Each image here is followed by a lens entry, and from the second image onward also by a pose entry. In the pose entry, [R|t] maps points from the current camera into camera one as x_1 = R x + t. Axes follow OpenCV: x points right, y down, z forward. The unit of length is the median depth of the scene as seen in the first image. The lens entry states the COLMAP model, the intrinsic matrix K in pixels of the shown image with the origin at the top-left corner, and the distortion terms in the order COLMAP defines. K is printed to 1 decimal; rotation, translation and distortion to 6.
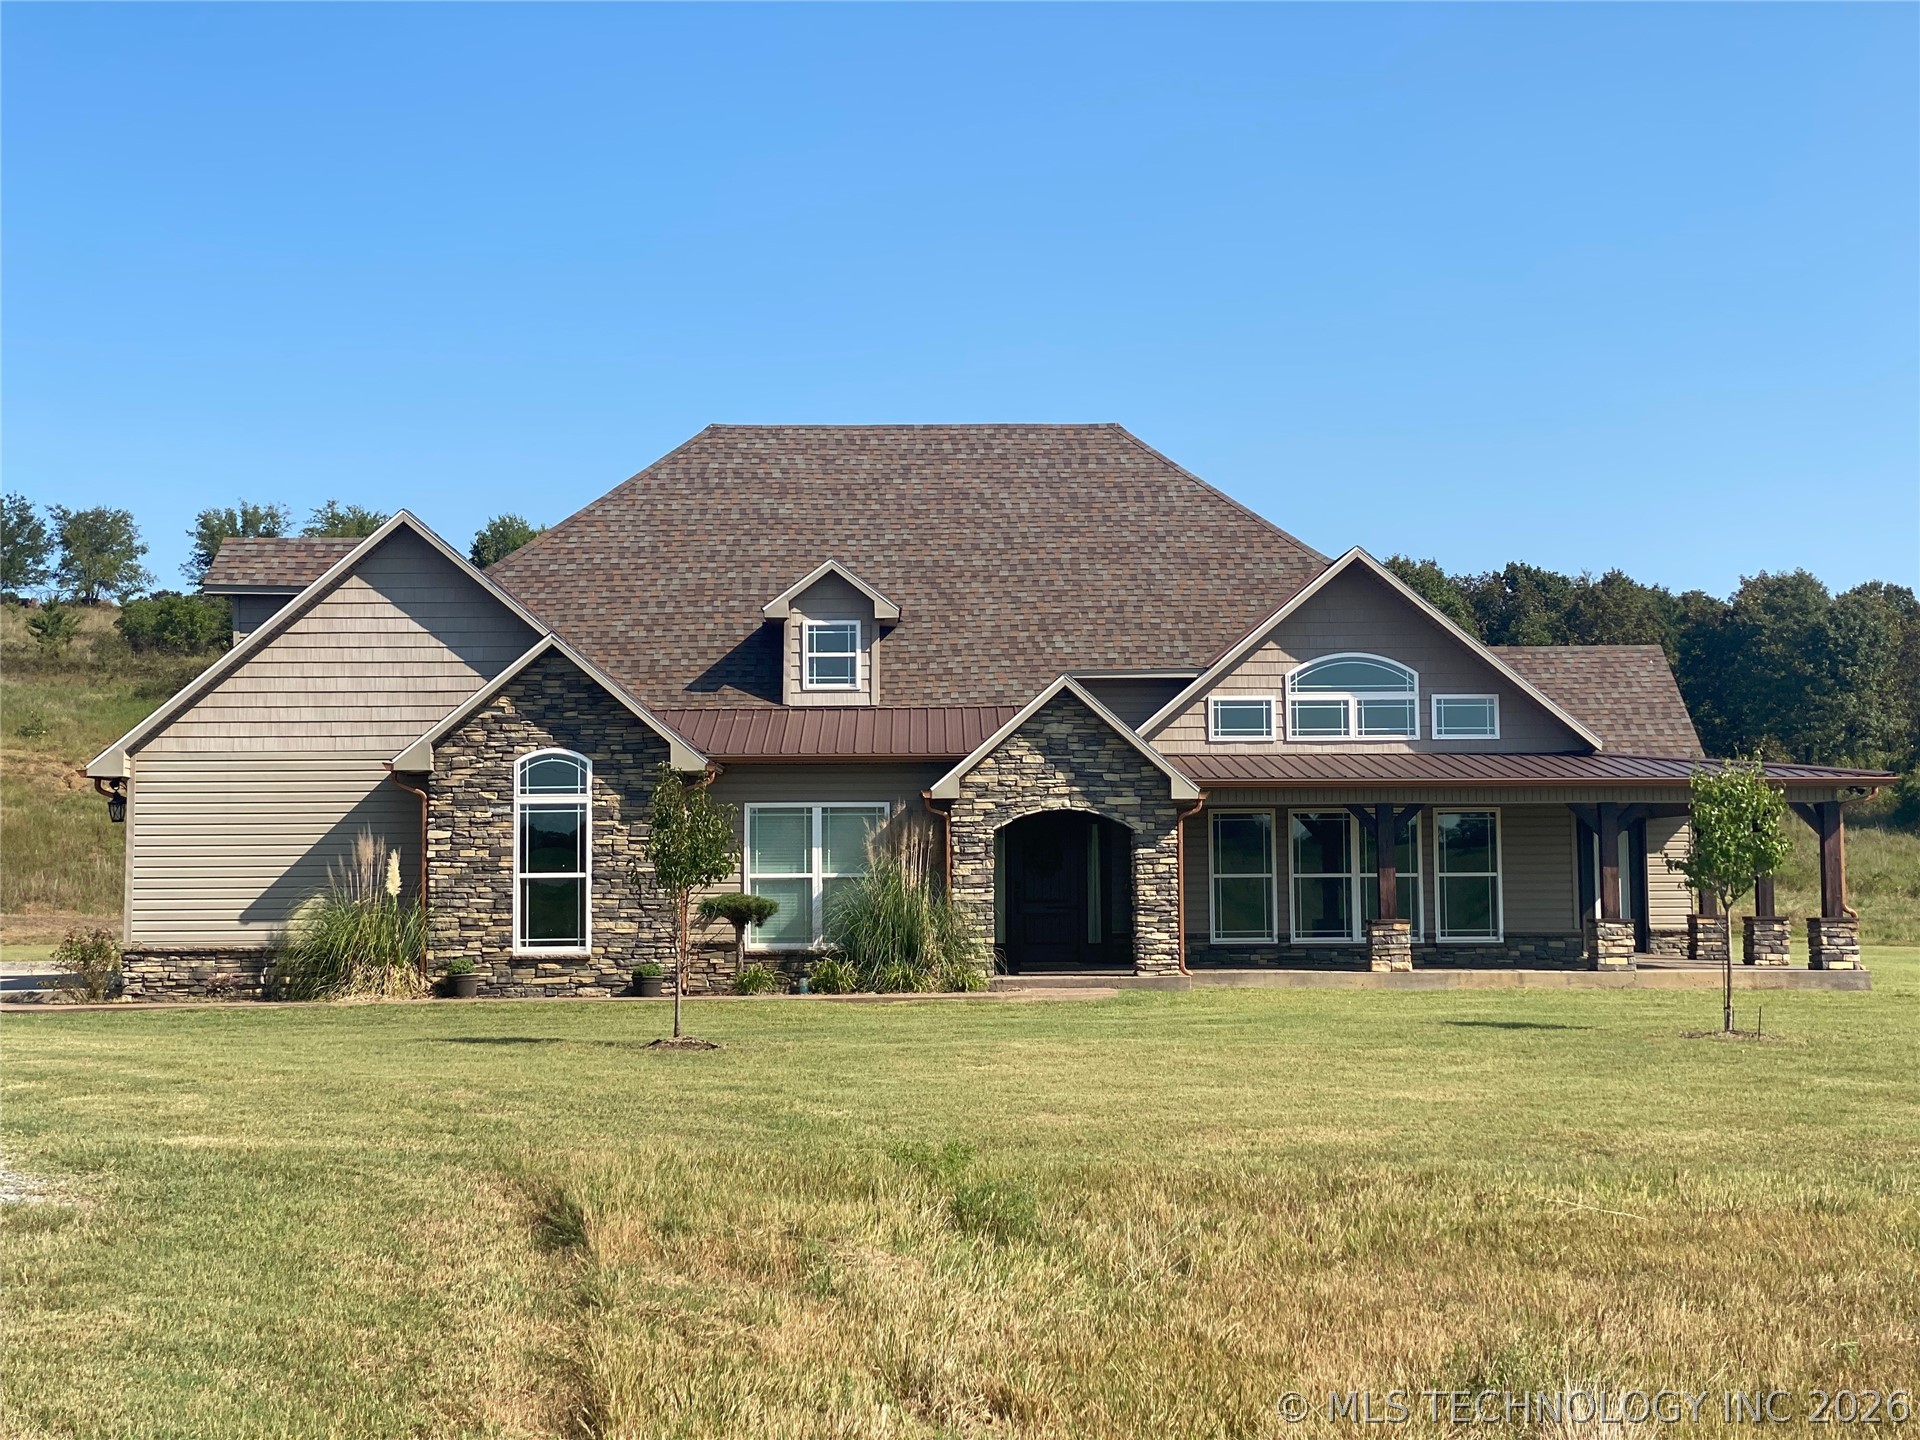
lens RADIAL K [[2896.9, 0, 960.4], [0, 2896.9, 716.7], [0, 0, 1]] dist [0.056117, 0.000000]
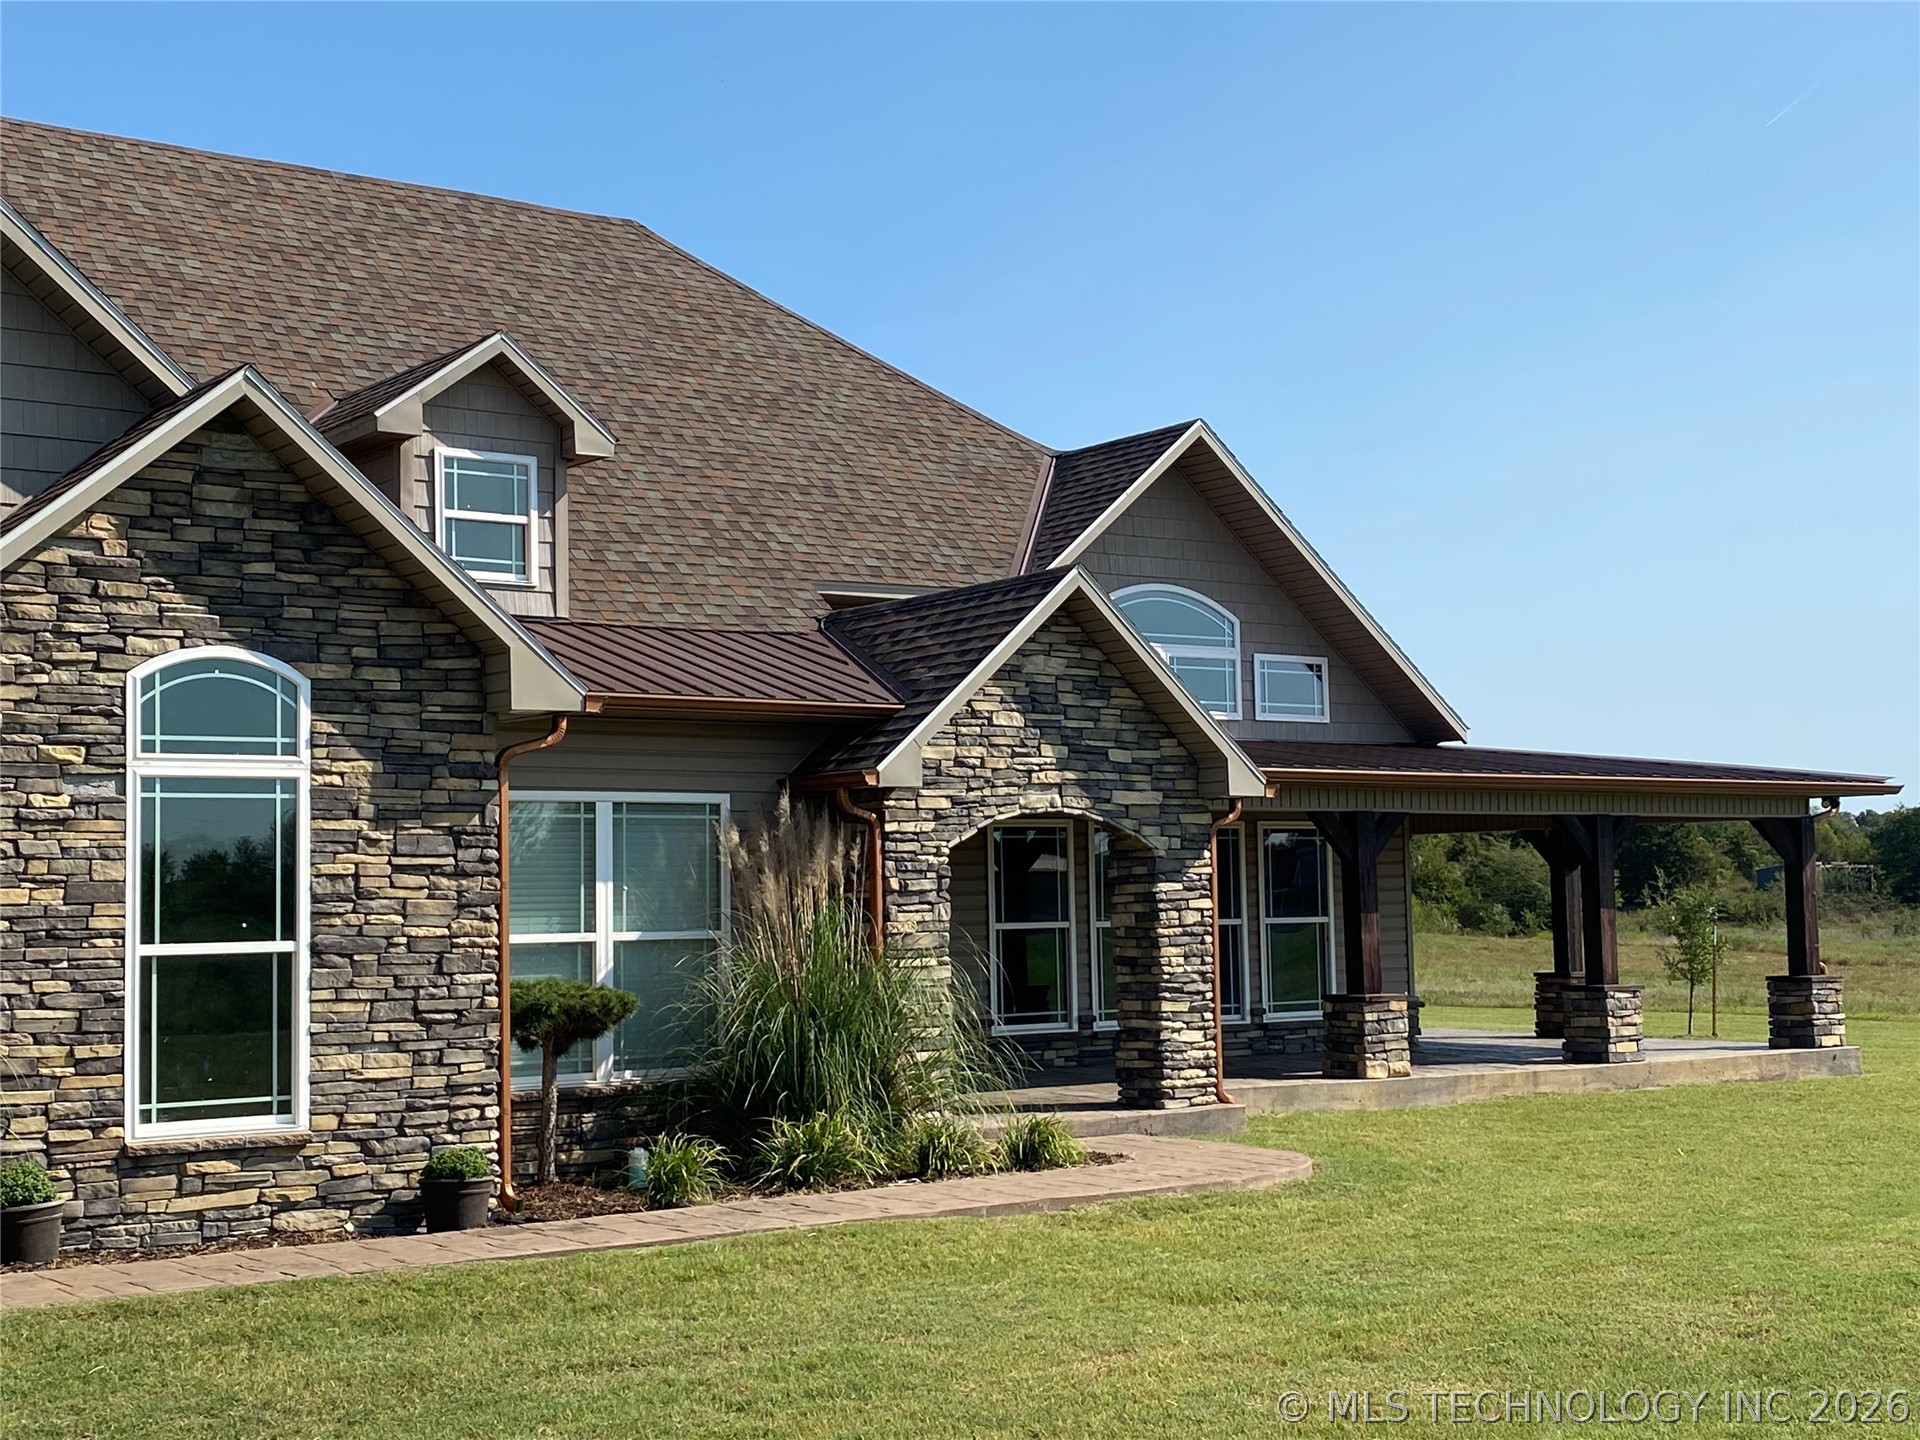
lens RADIAL K [[2529.8, 0, 943.4], [0, 2529.8, 764.7], [0, 0, 1]] dist [0.066281, 0.000000]
pose [[0.825574, 0.025427, 0.563721, -0.254874], [-0.024918, 0.999653, -0.008597, 0.027910], [-0.563744, -0.006949, 0.825920, 0.619309]]
